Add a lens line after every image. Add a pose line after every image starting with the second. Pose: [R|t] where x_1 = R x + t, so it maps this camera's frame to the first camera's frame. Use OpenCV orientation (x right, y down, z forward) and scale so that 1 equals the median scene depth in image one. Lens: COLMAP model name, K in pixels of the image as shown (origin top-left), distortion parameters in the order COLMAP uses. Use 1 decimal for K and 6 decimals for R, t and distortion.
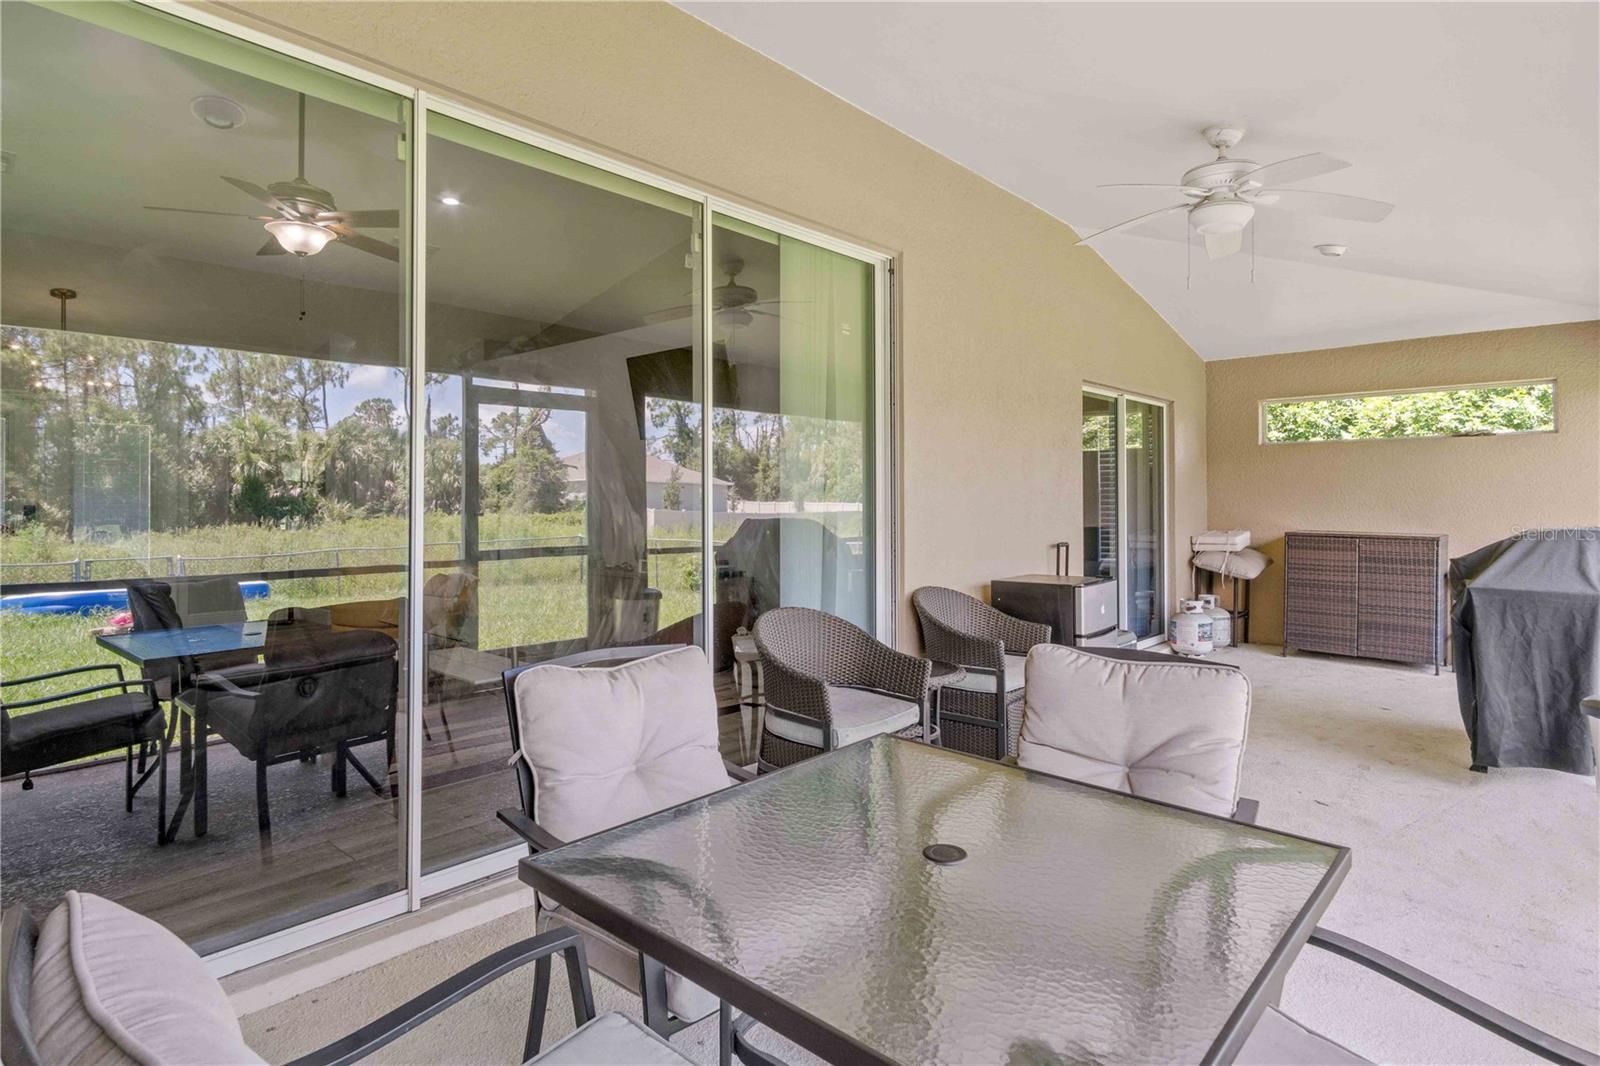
lens RADIAL K [[850.2, 0, 808.3], [0, 850.2, 503.1], [0, 0, 1]] dist [0.003489, 0.000478]
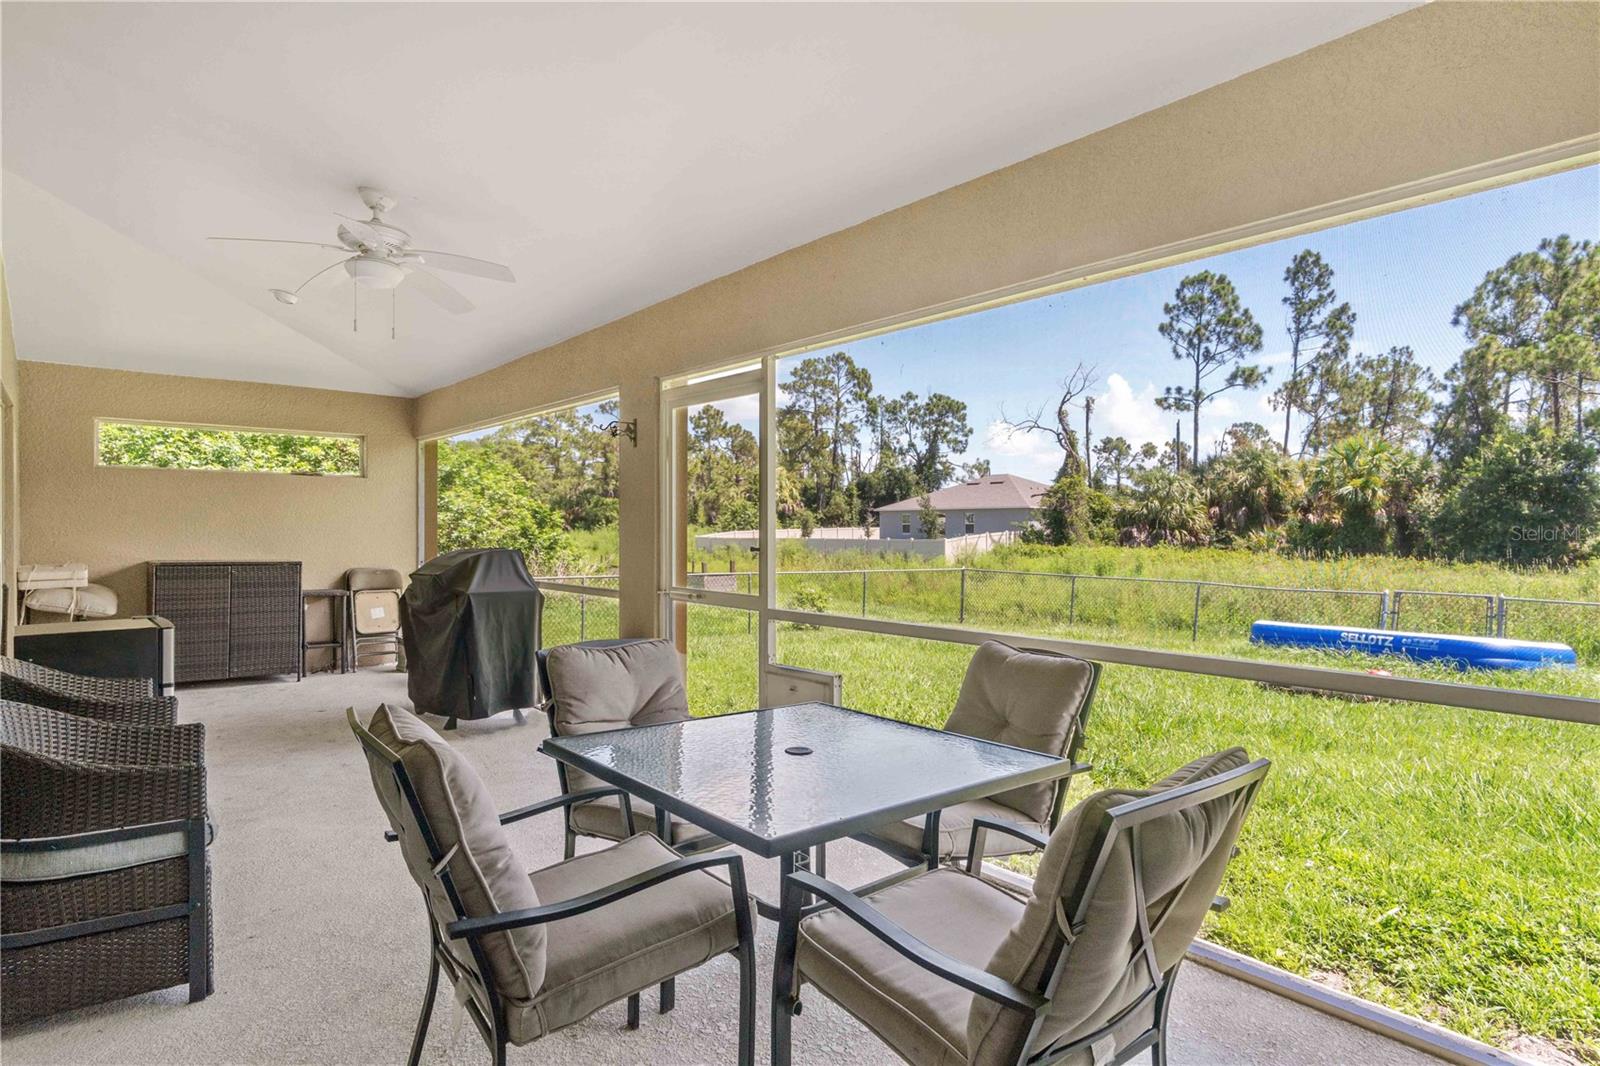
lens RADIAL K [[861.7, 0, 804.7], [0, 861.7, 534.3], [0, 0, 1]] dist [0.005340, 0.000902]
pose [[0.136628, -0.001139, 0.990622, -0.294422], [0.001040, 0.999999, 0.001006, 0.002451], [-0.990622, 0.000893, 0.136629, 0.154423]]
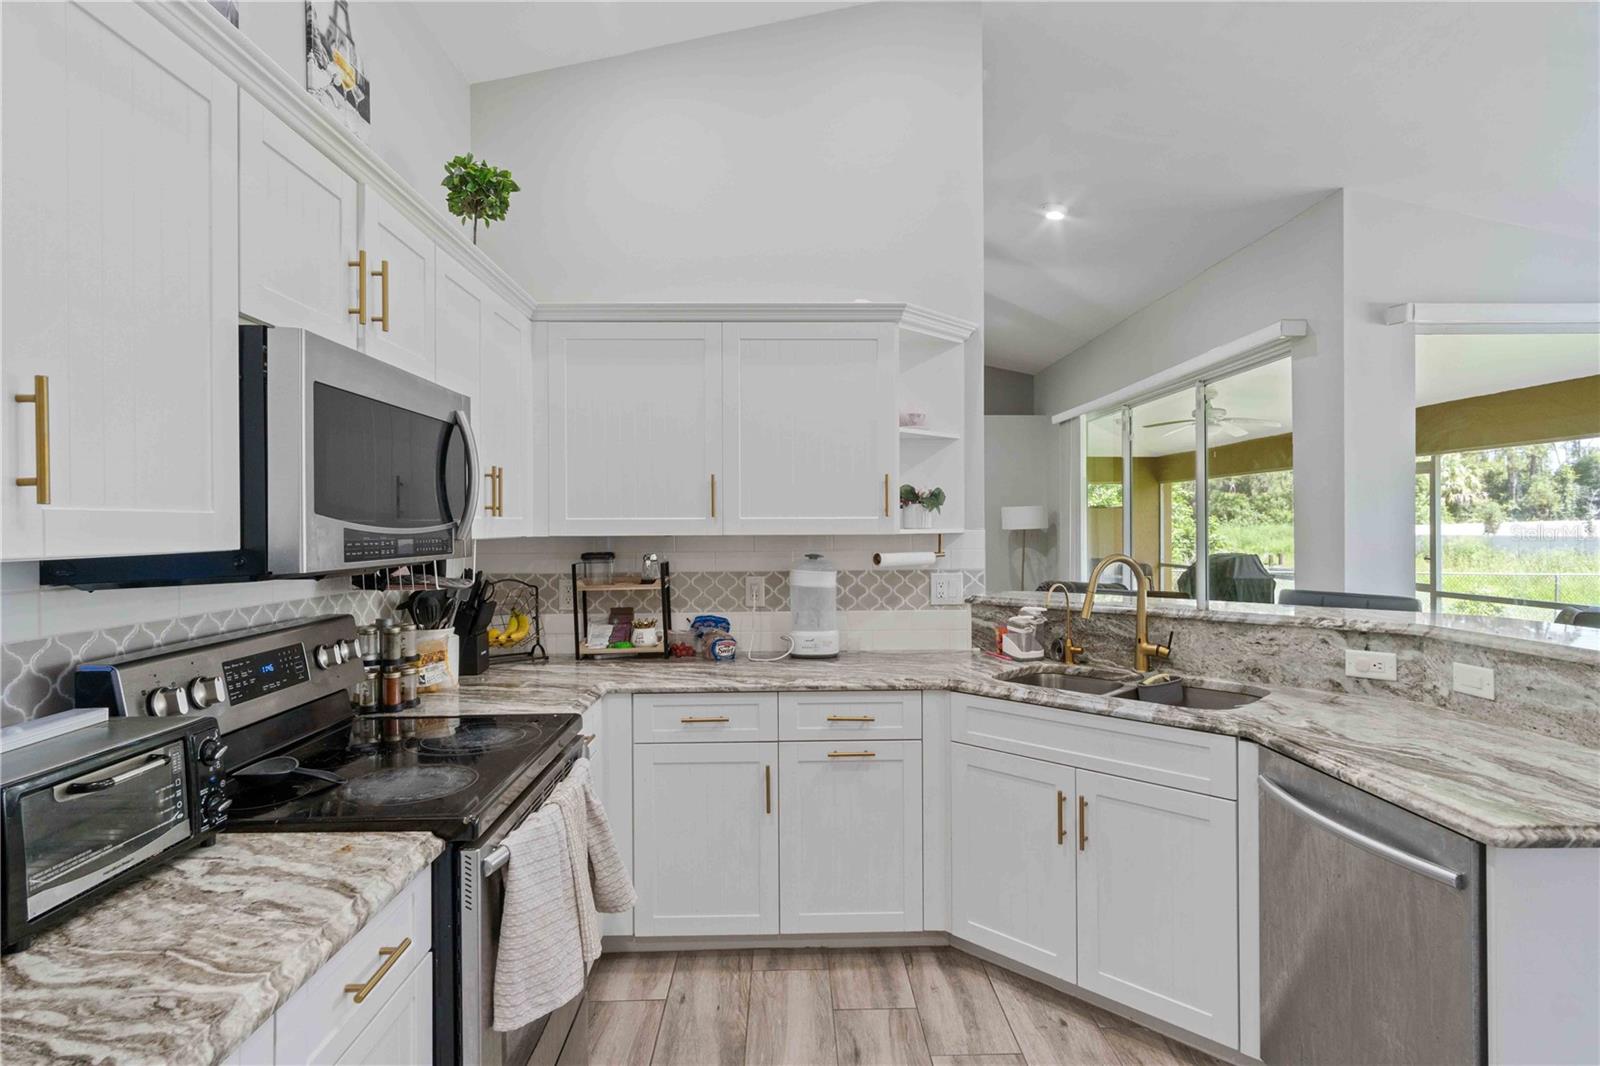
lens RADIAL K [[844.3, 0, 802.1], [0, 844.3, 534.0], [0, 0, 1]] dist [0.004416, 0.001513]
pose [[0.731555, -0.008027, 0.681735, -1.058471], [0.006527, 0.999967, 0.004770, -0.029495], [-0.681751, 0.000960, 0.731583, 0.018705]]
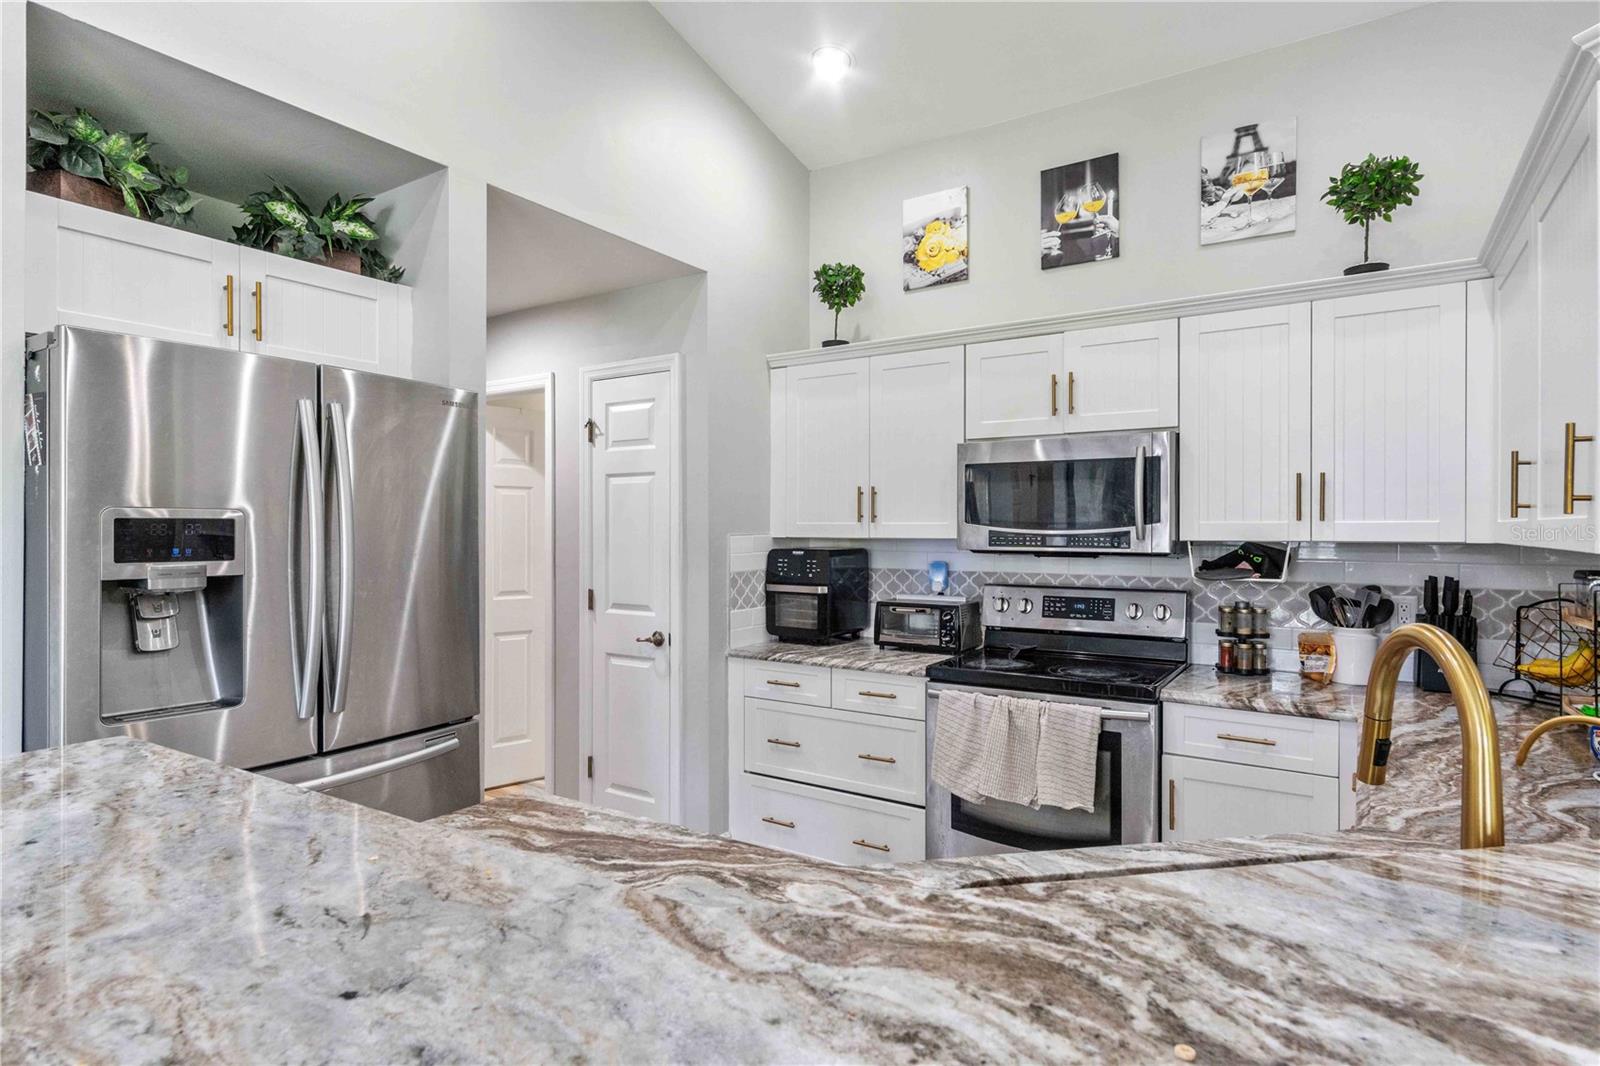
lens RADIAL K [[845.6, 0, 801.9], [0, 845.6, 527.1], [0, 0, 1]] dist [0.003661, 0.001713]
pose [[0.149741, 0.001310, -0.988724, -0.558928], [-0.007063, 0.999975, 0.000255, -0.031704], [0.988700, 0.006946, 0.149747, 0.092983]]
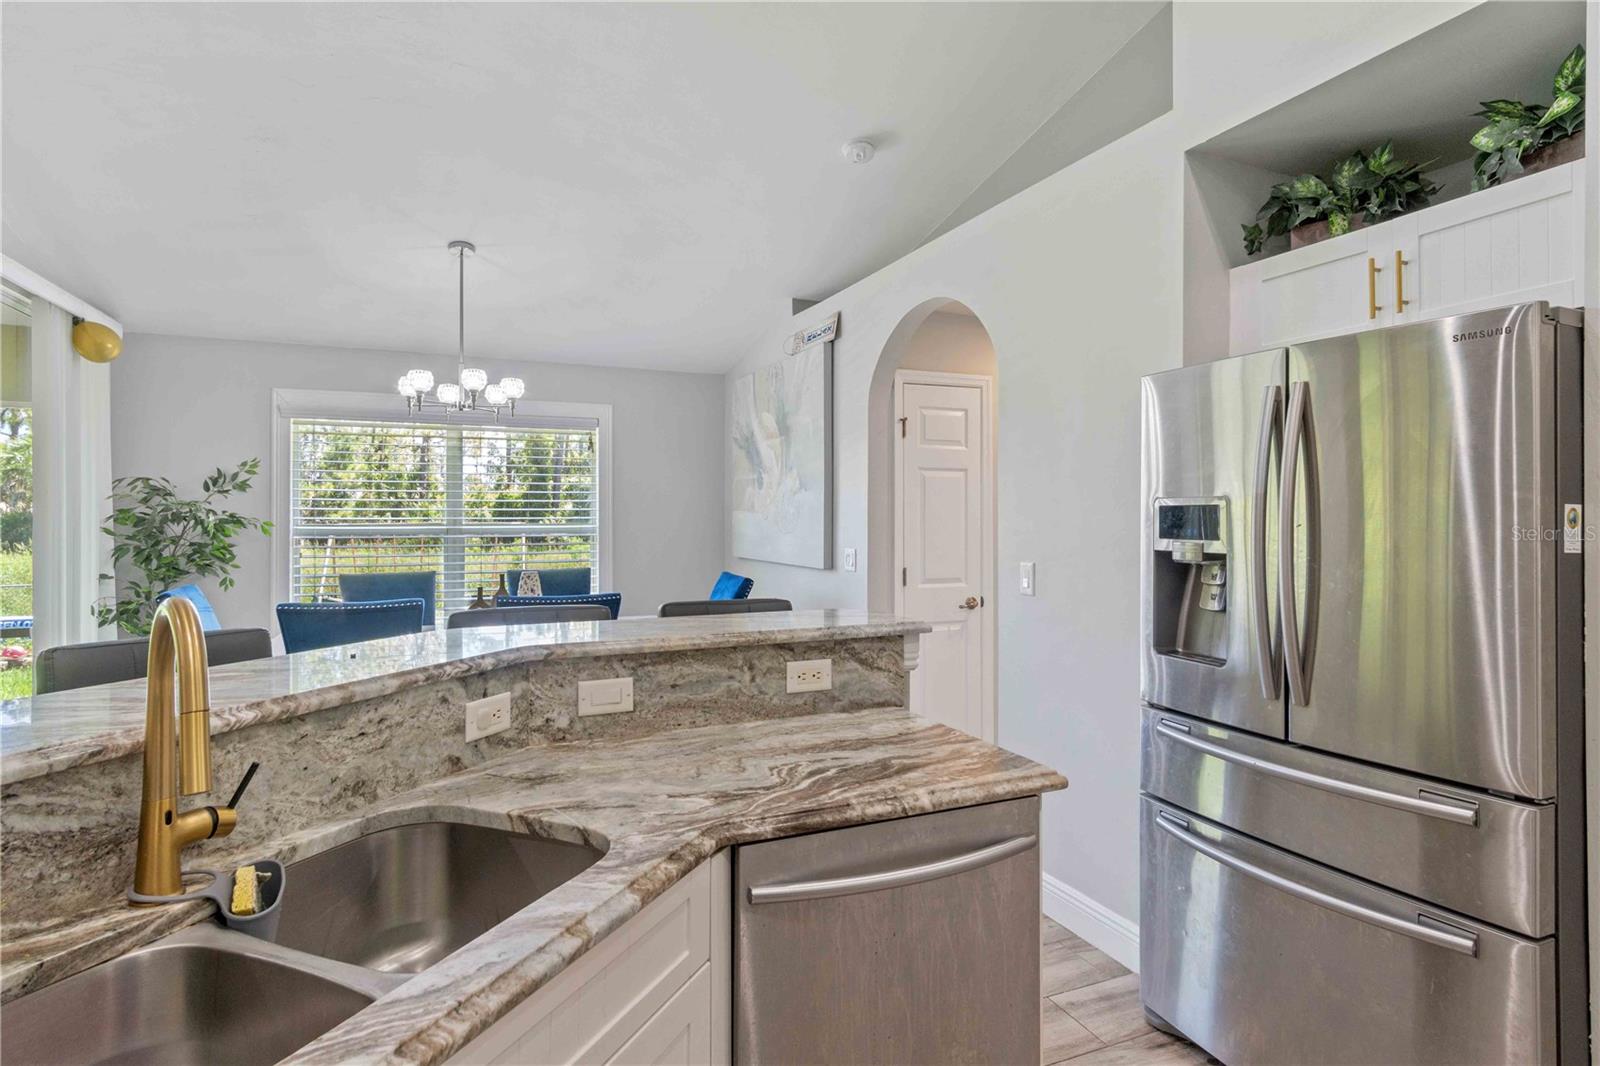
lens RADIAL K [[846.7, 0, 800.7], [0, 846.7, 521.8], [0, 0, 1]] dist [0.005159, 0.000385]
pose [[-0.906977, 0.001345, 0.421177, -0.837161], [0.006220, 0.999929, 0.010201, -0.030893], [-0.421133, 0.011872, -0.906921, 0.297365]]
